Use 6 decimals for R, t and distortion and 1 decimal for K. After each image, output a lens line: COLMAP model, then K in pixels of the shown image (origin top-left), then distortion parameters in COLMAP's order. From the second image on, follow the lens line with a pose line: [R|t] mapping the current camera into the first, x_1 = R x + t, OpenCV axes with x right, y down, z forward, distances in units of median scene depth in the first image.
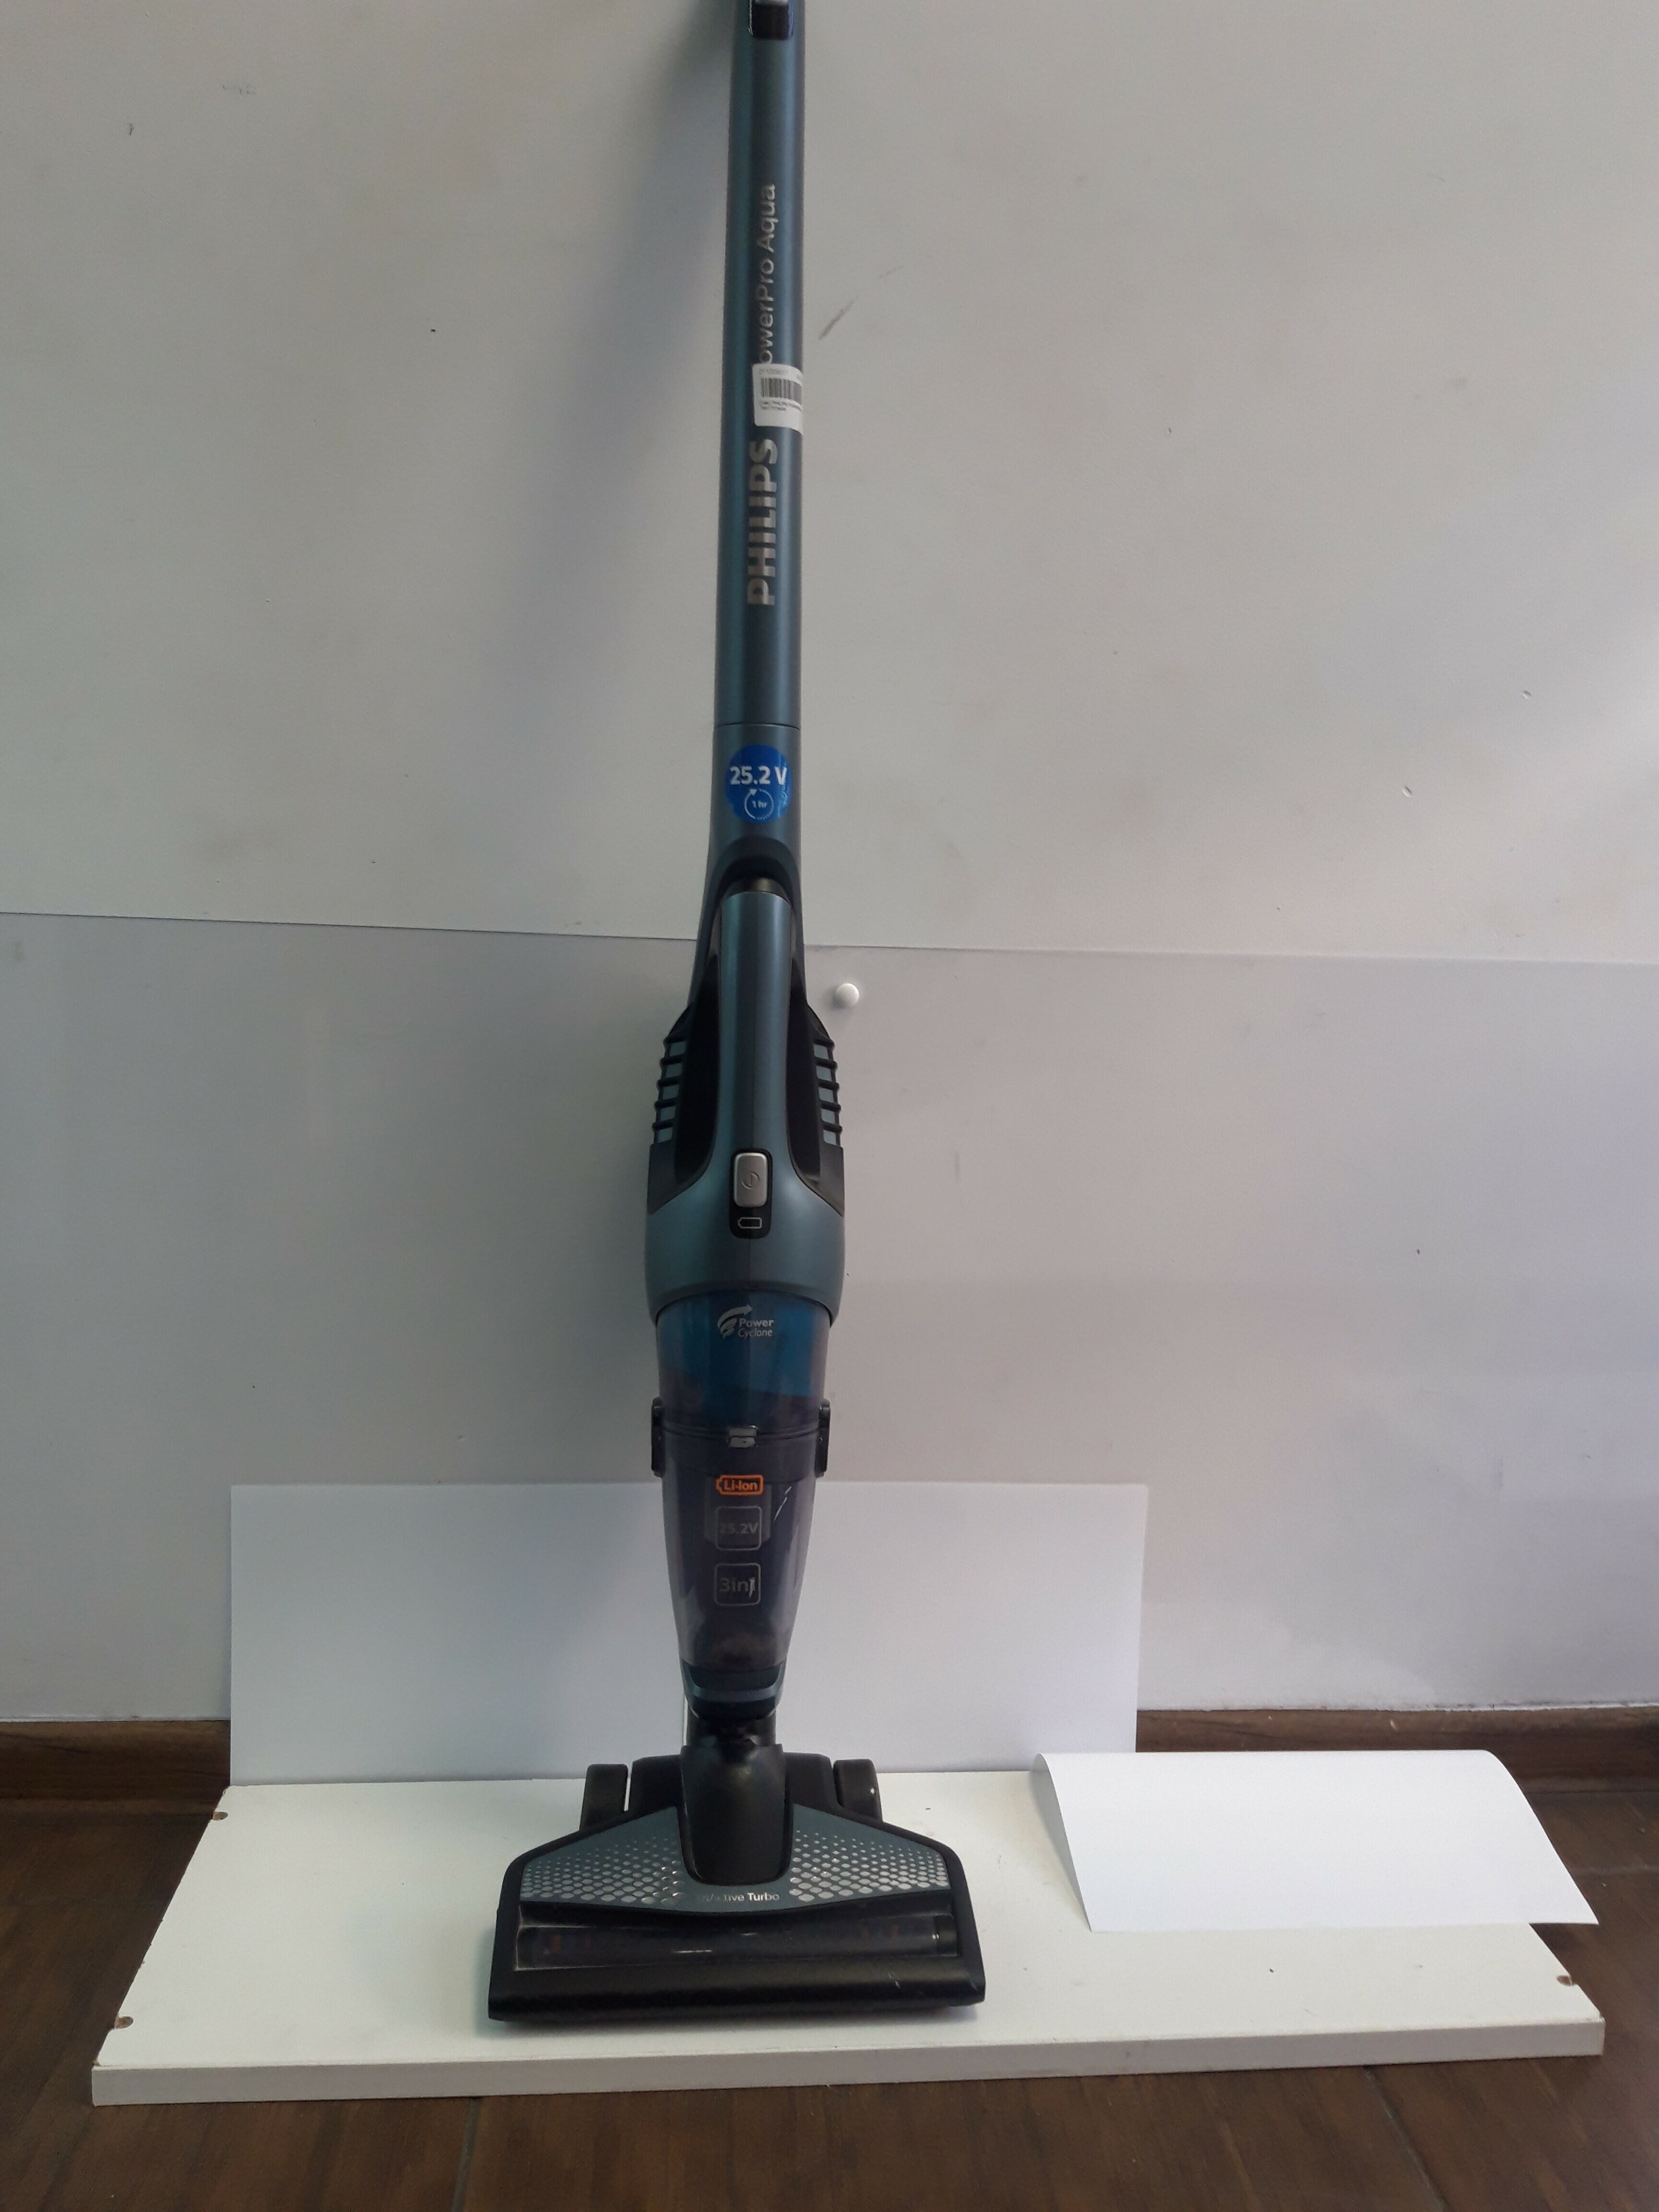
lens RADIAL K [[1627.9, 0, 840.7], [0, 1627.9, 1064.9], [0, 0, 1]] dist [-0.001011, -0.003897]
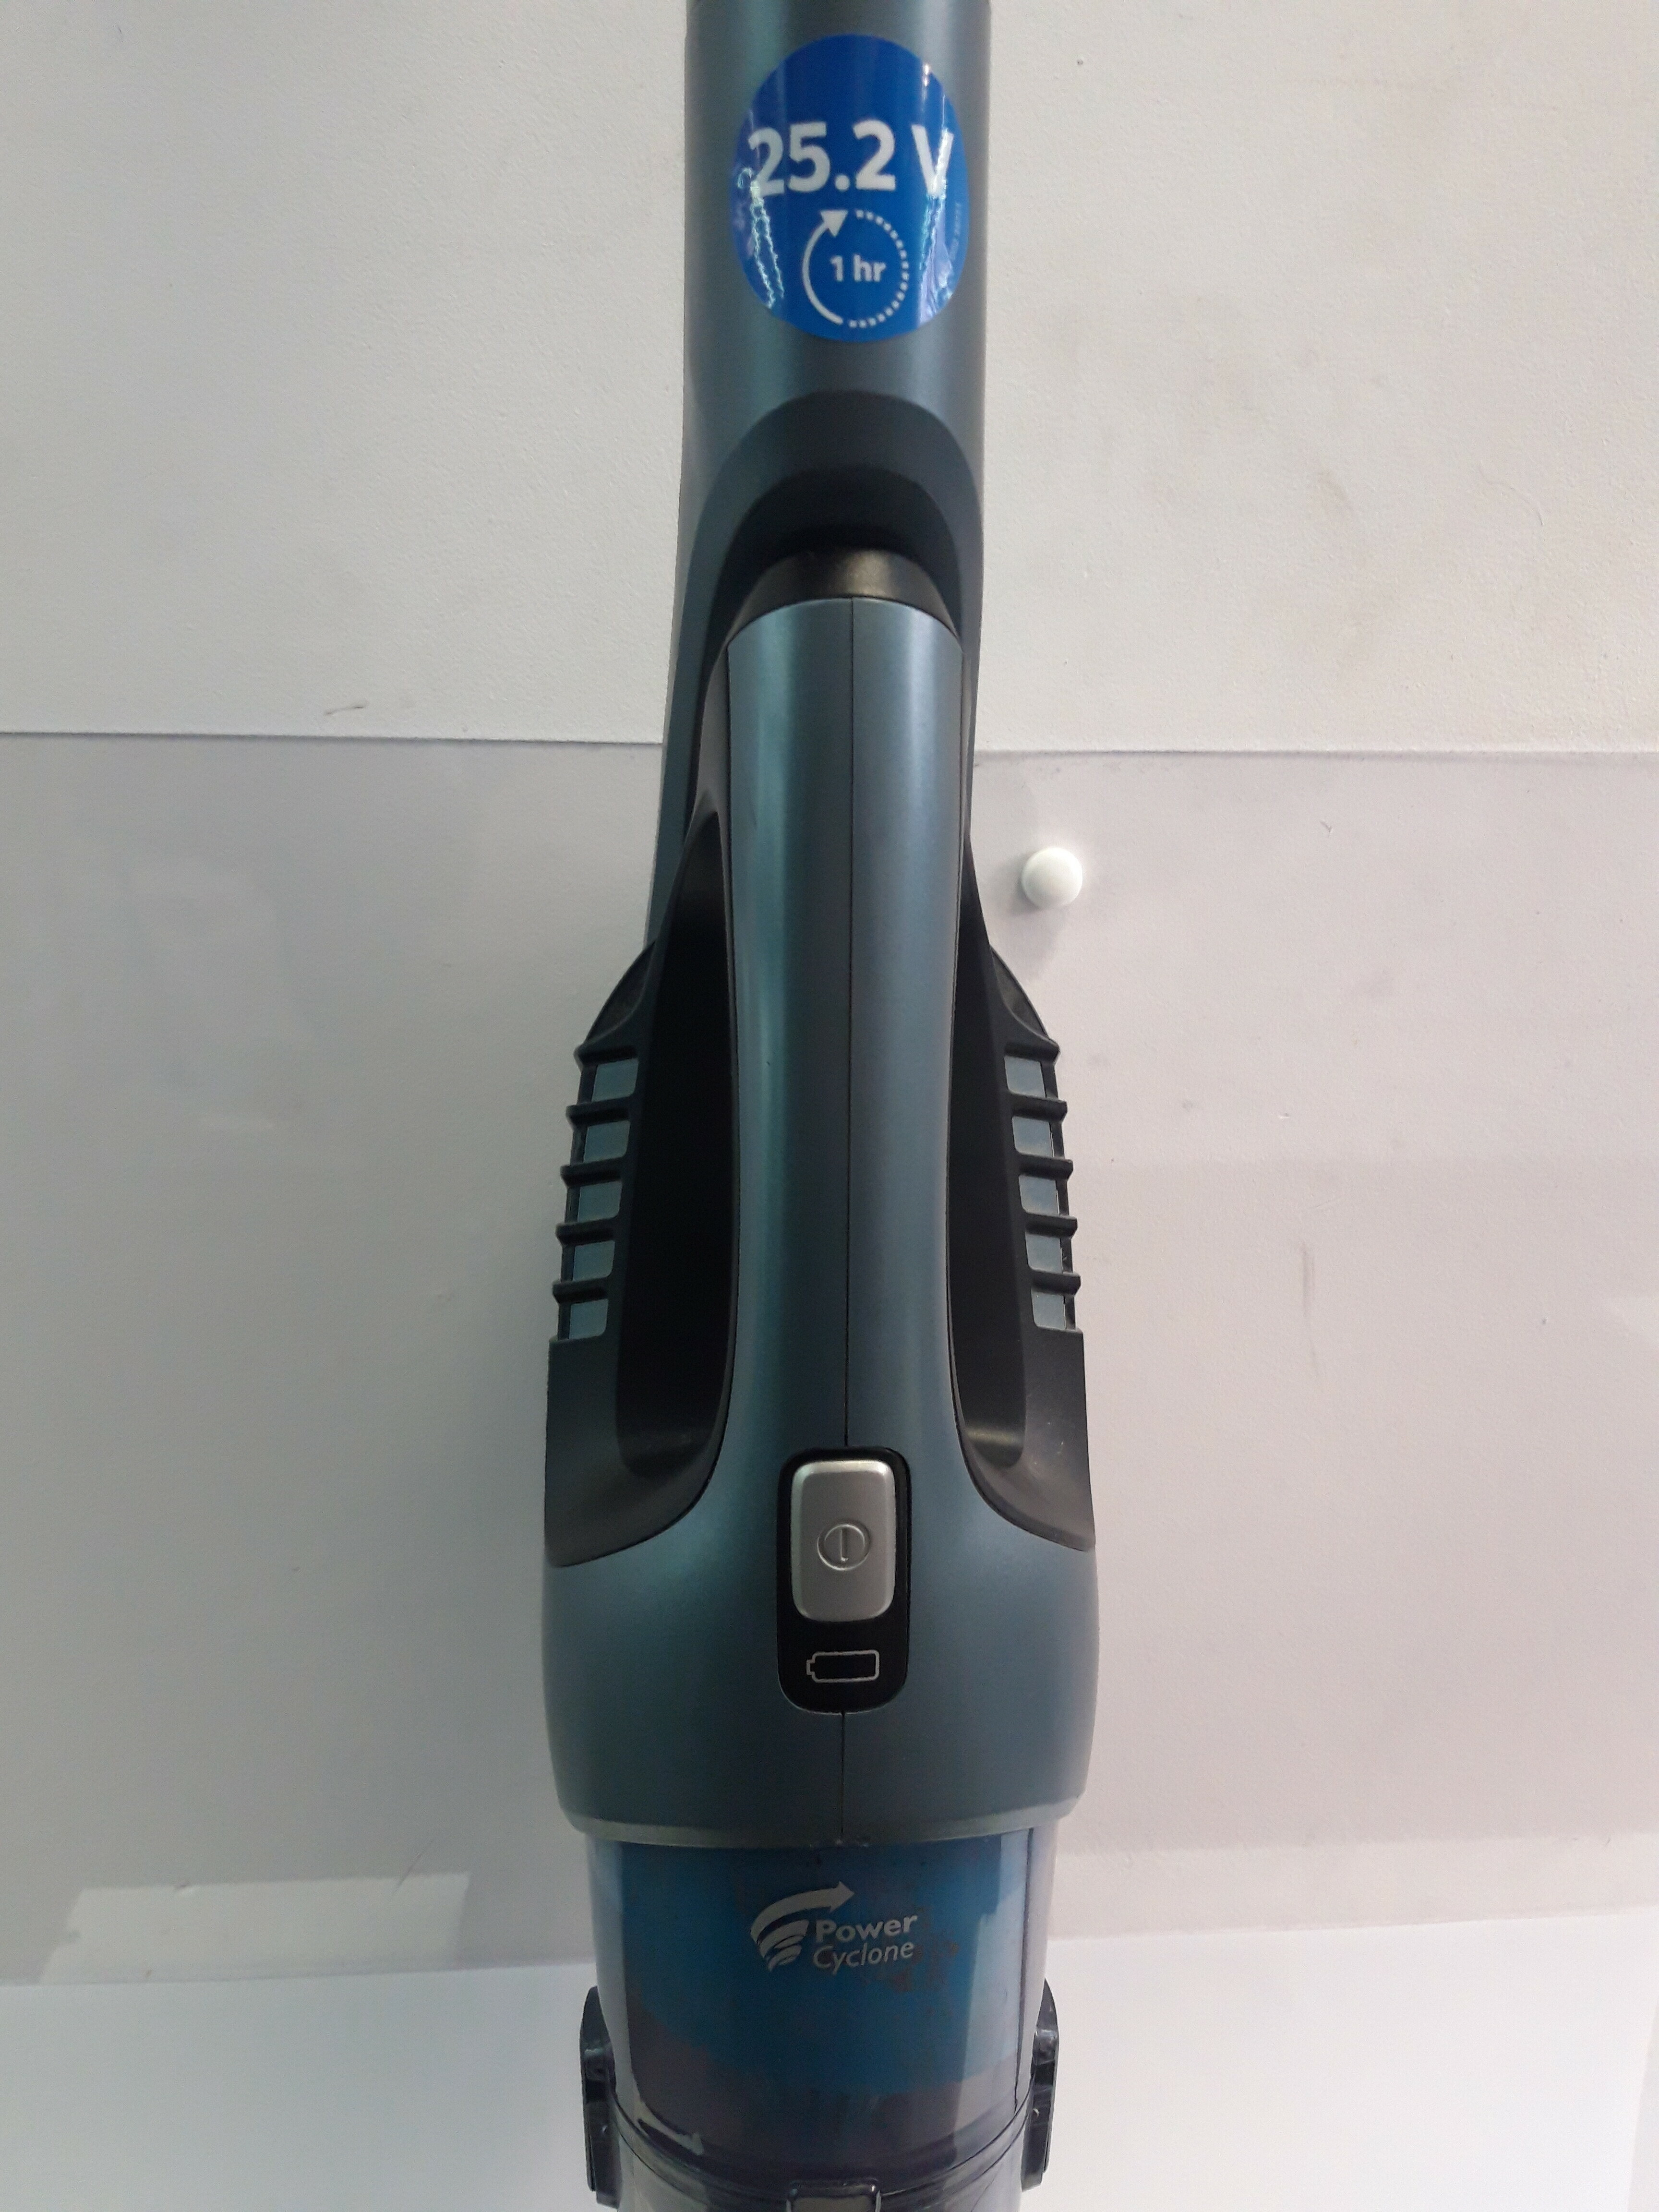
lens RADIAL K [[1661.2, 0, 829.5], [0, 1661.2, 1106.0], [0, 0, 1]] dist [0.002220, -0.003233]
pose [[0.999699, -0.013048, -0.020770, -0.049818], [0.016349, 0.985712, 0.167646, -0.066384], [0.018286, -0.167935, 0.985628, 0.687614]]
